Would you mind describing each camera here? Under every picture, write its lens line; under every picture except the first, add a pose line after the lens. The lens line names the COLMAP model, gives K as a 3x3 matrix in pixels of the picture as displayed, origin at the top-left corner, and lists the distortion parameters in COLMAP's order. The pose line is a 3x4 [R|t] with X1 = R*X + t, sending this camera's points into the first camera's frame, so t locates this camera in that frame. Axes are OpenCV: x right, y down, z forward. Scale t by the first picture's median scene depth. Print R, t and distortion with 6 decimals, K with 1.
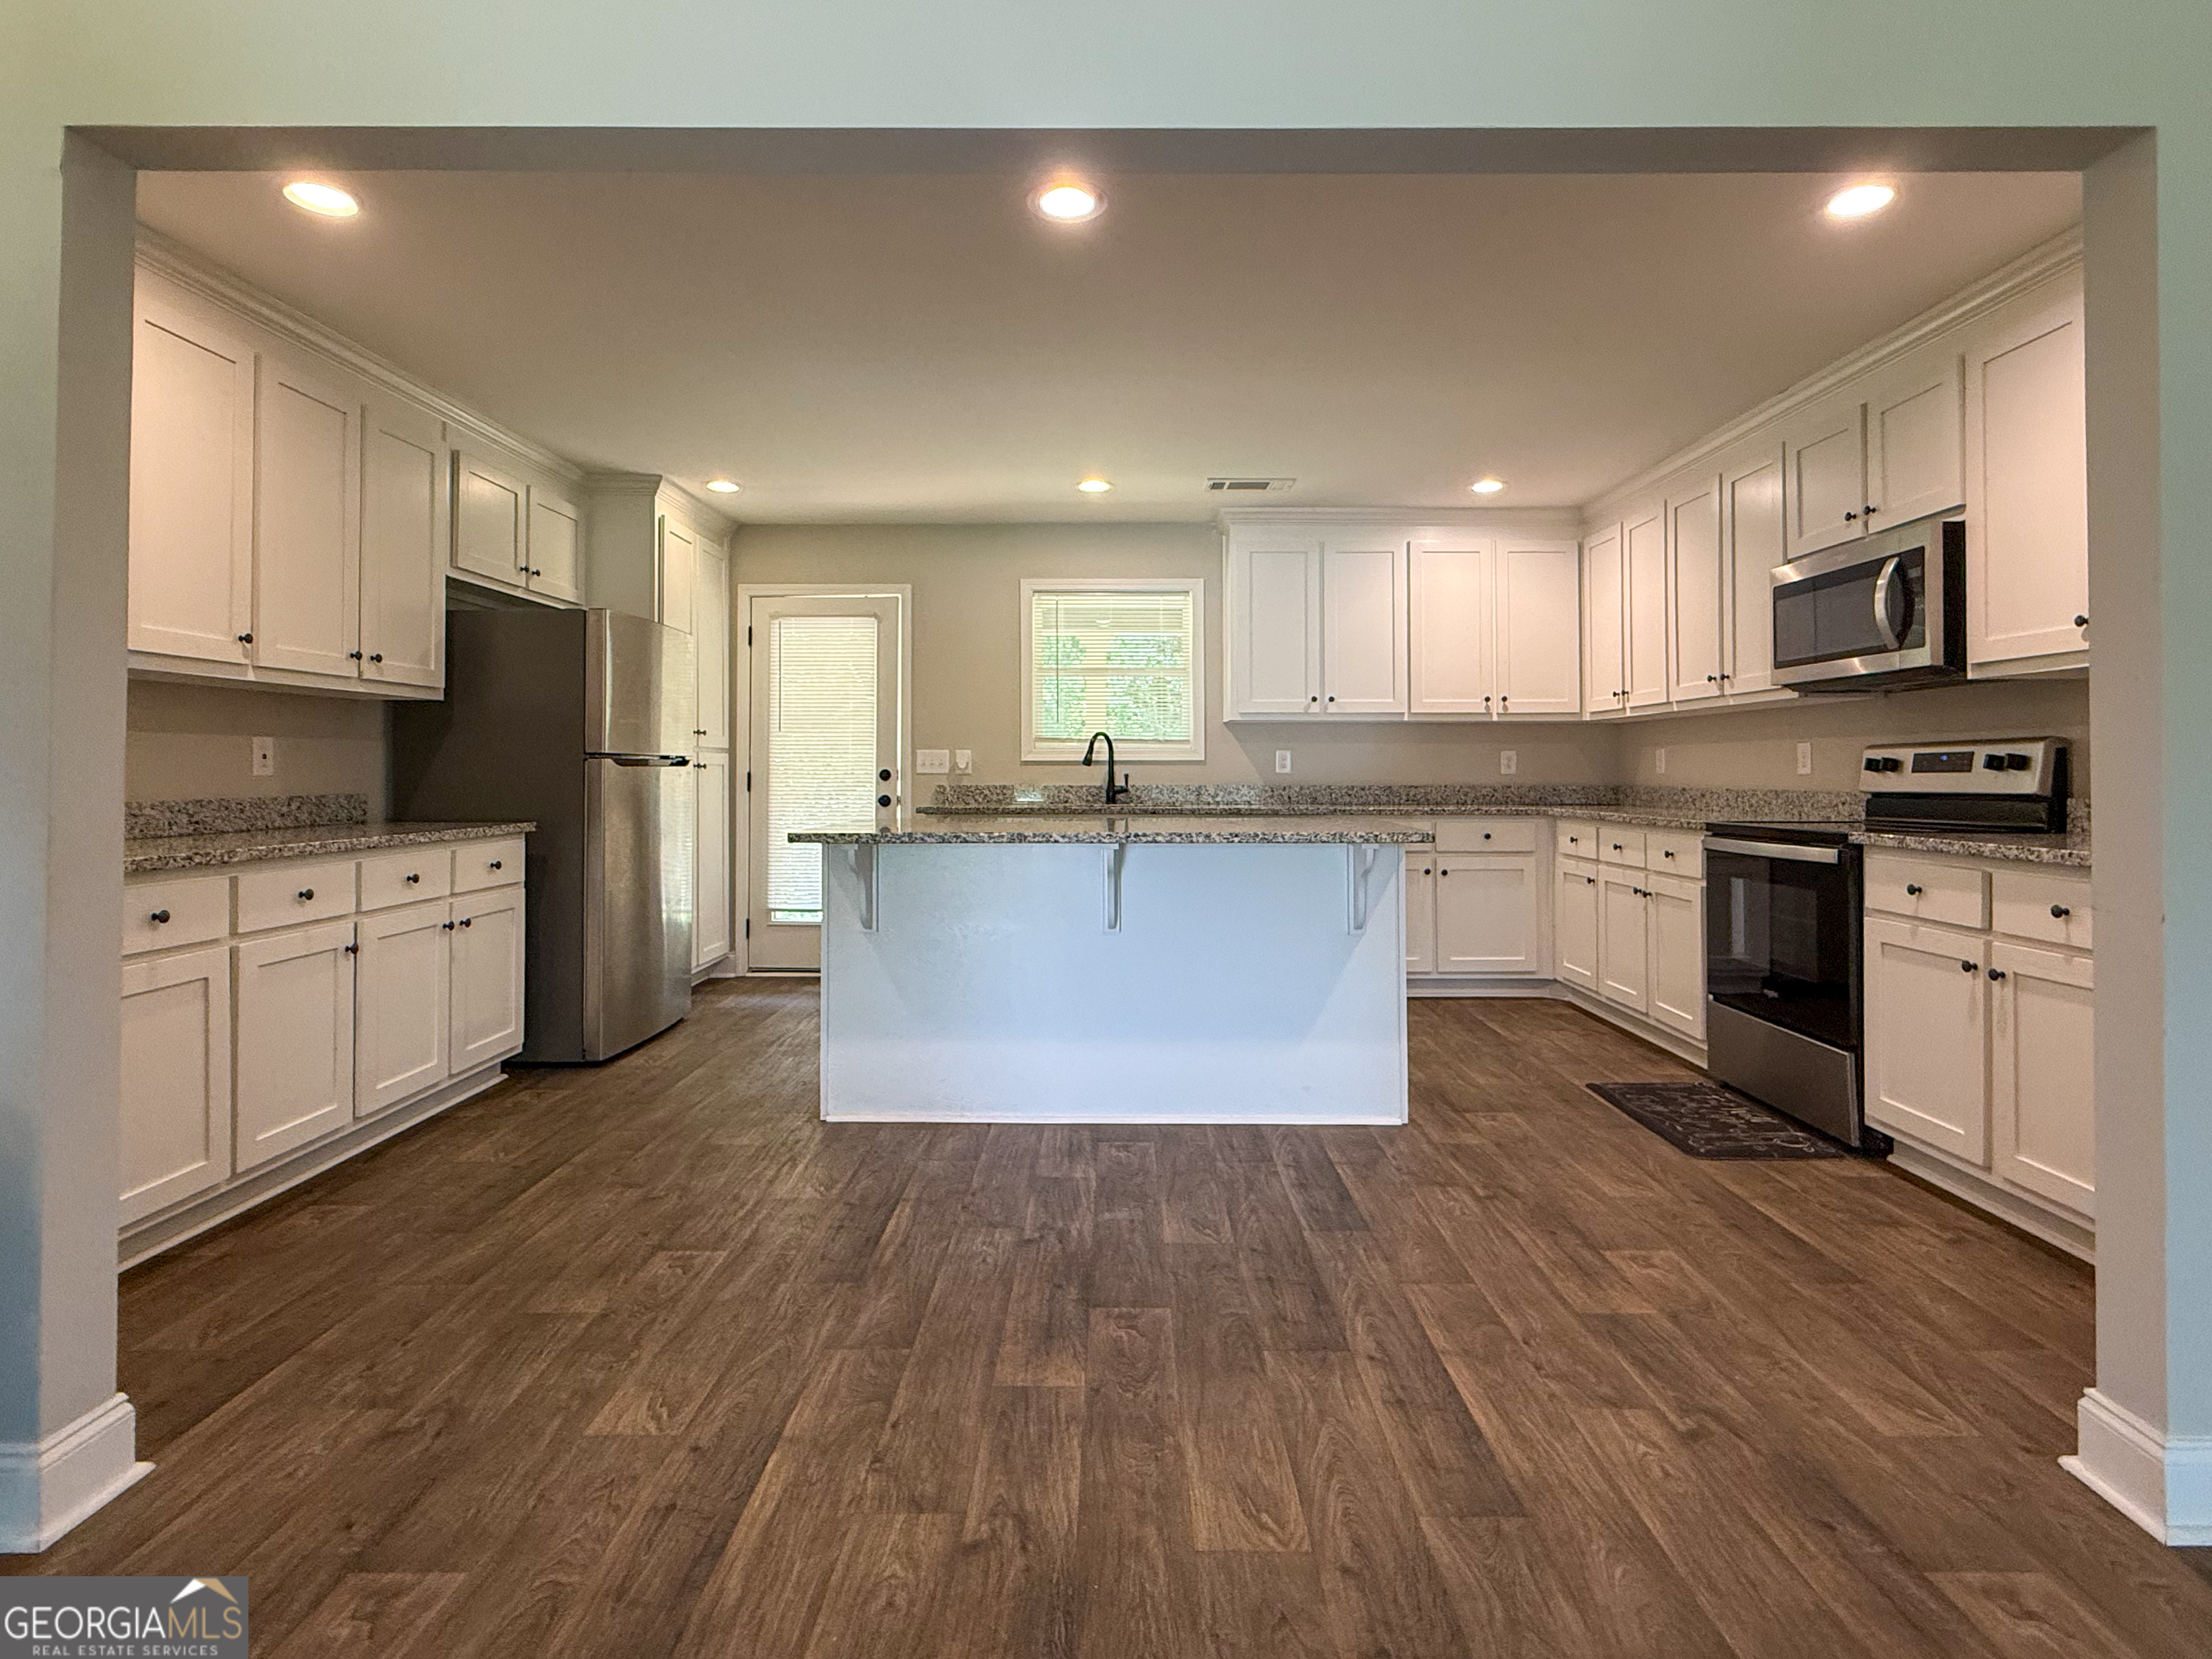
lens RADIAL K [[1142.7, 0, 1078.0], [0, 1142.7, 755.1], [0, 0, 1]] dist [-0.001219, 0.000511]
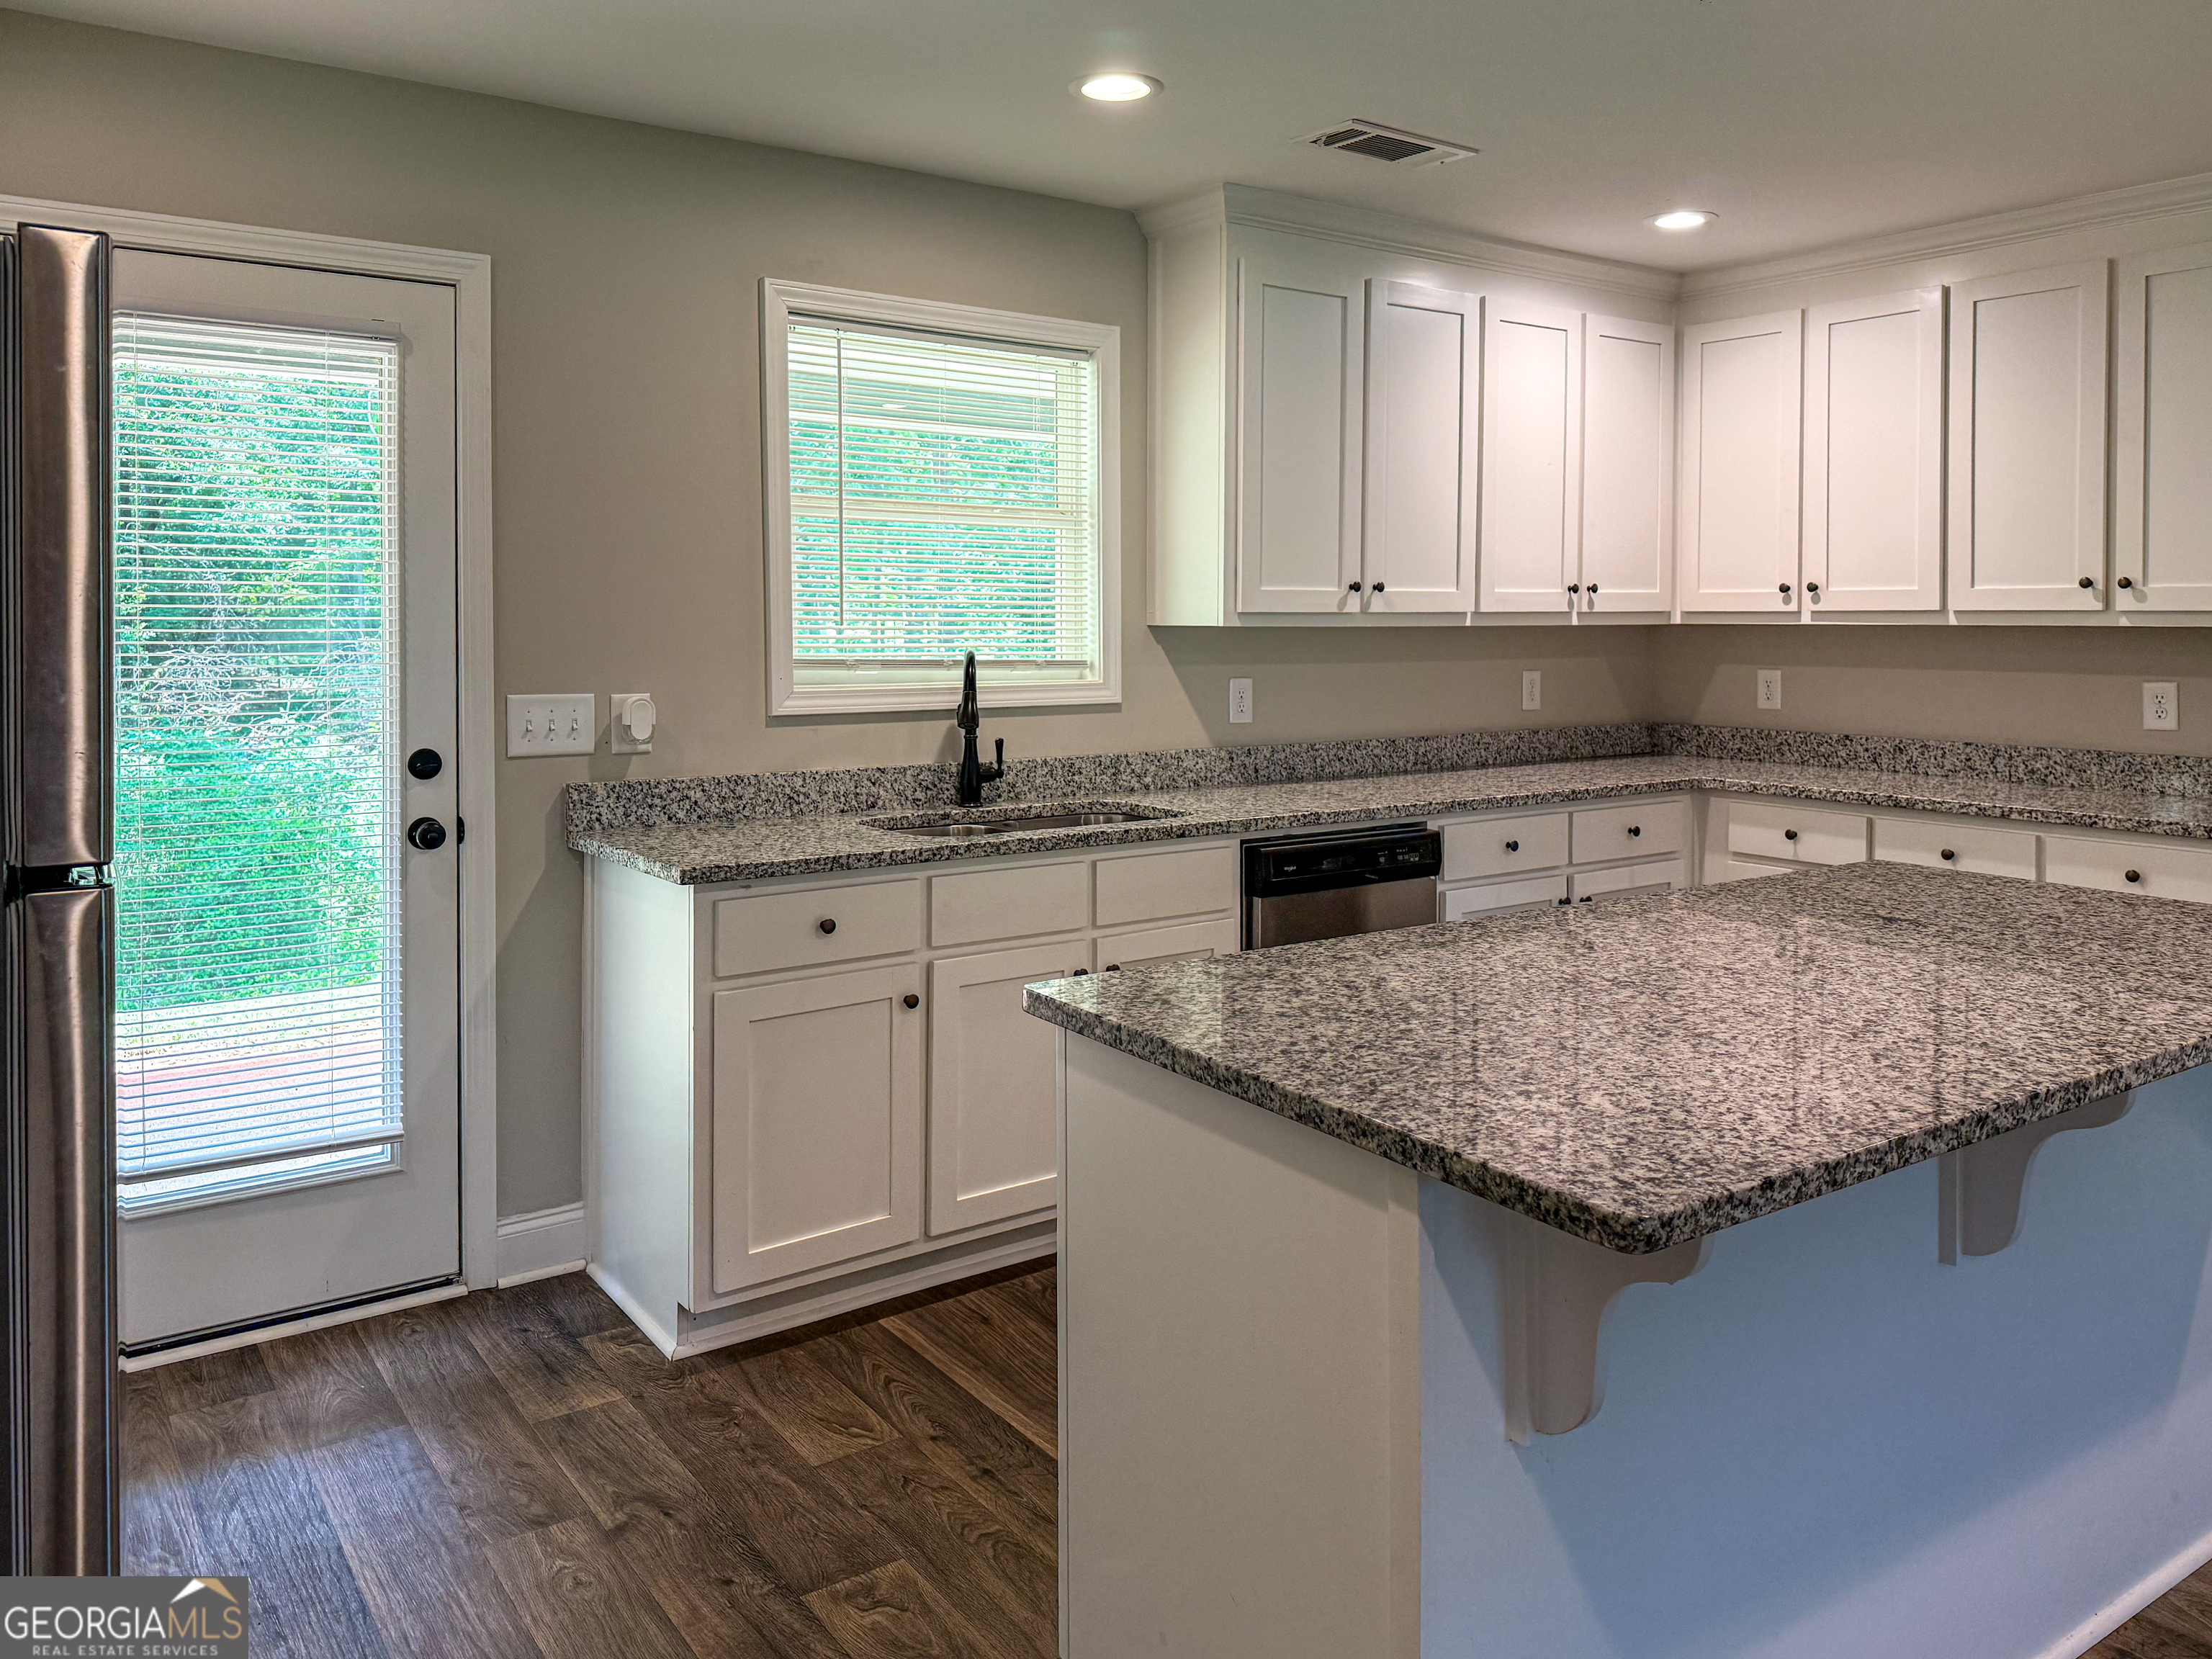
lens RADIAL K [[1673.0, 0, 1084.4], [0, 1673.0, 705.6], [0, 0, 1]] dist [-0.000823, -0.001299]
pose [[0.808448, -0.032957, 0.587644, -0.480100], [-0.008436, 0.997680, 0.067558, -0.062812], [-0.588506, -0.059575, 0.806295, 0.633798]]
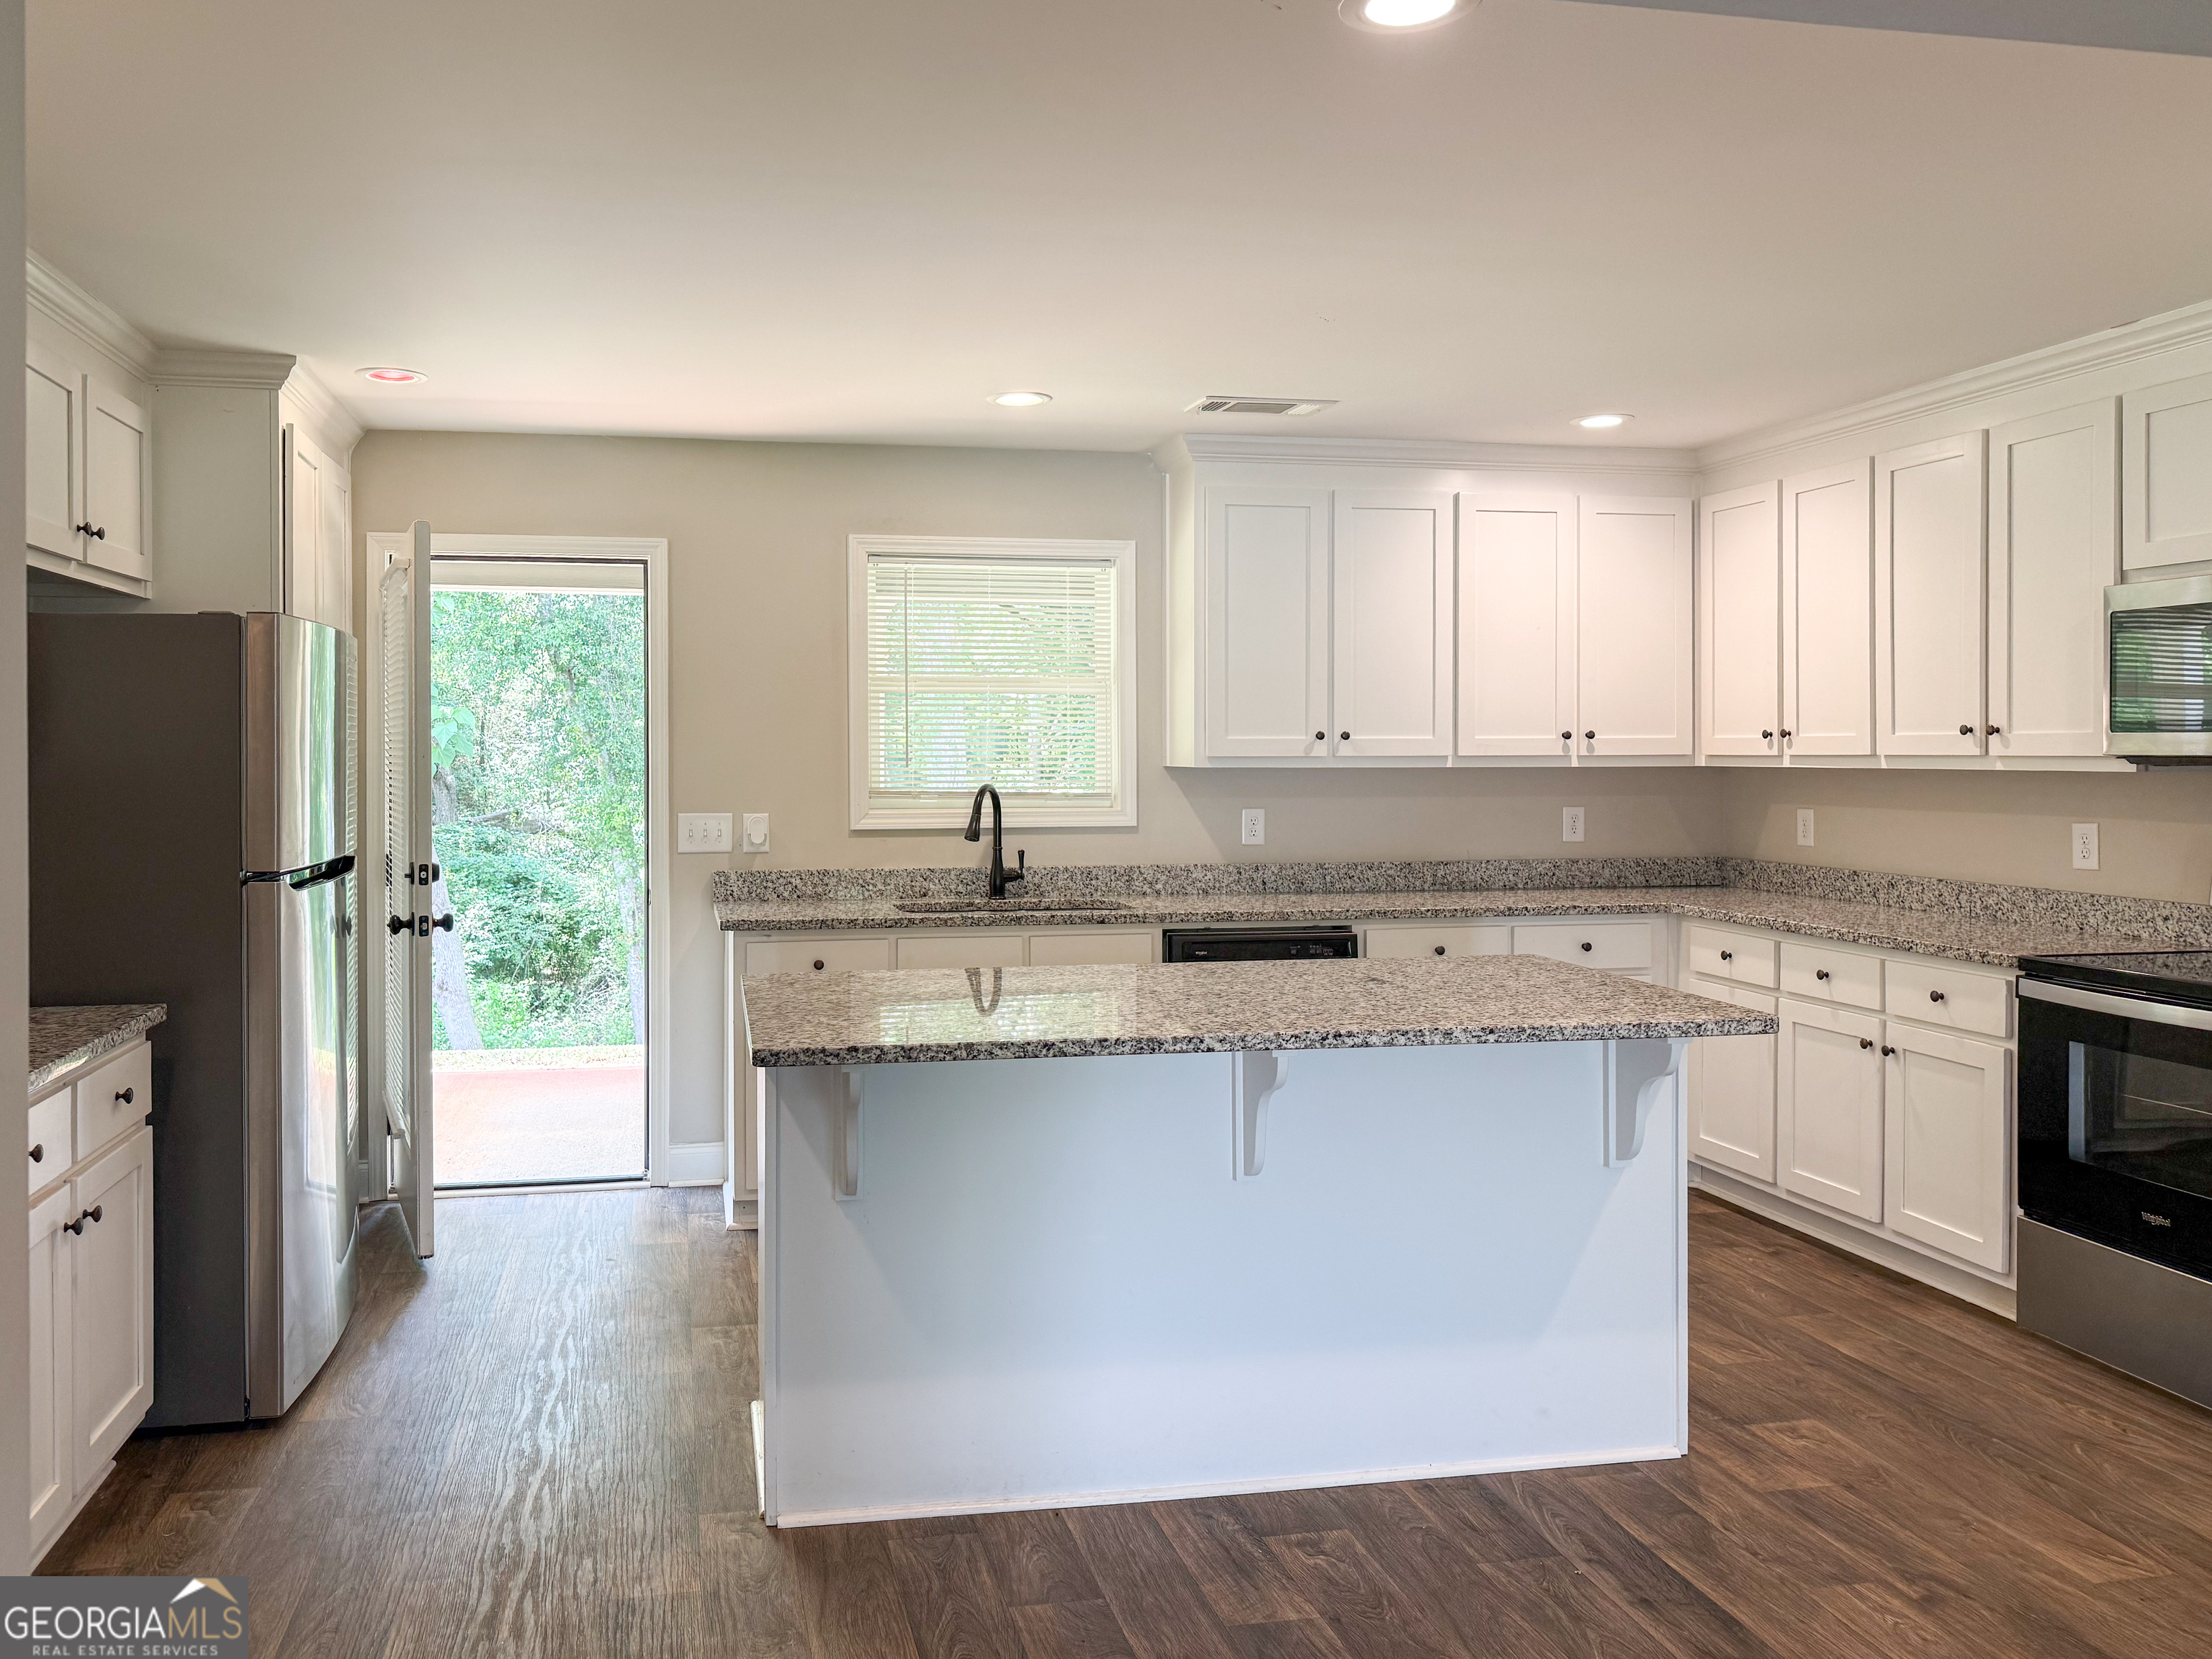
lens RADIAL K [[1718.0, 0, 932.4], [0, 1718.0, 760.9], [0, 0, 1]] dist [0.004548, -0.007807]
pose [[0.981610, -0.003860, 0.190860, -0.272270], [-0.000408, 0.999751, 0.022319, -0.078239], [-0.190899, -0.021987, 0.981363, 0.120417]]
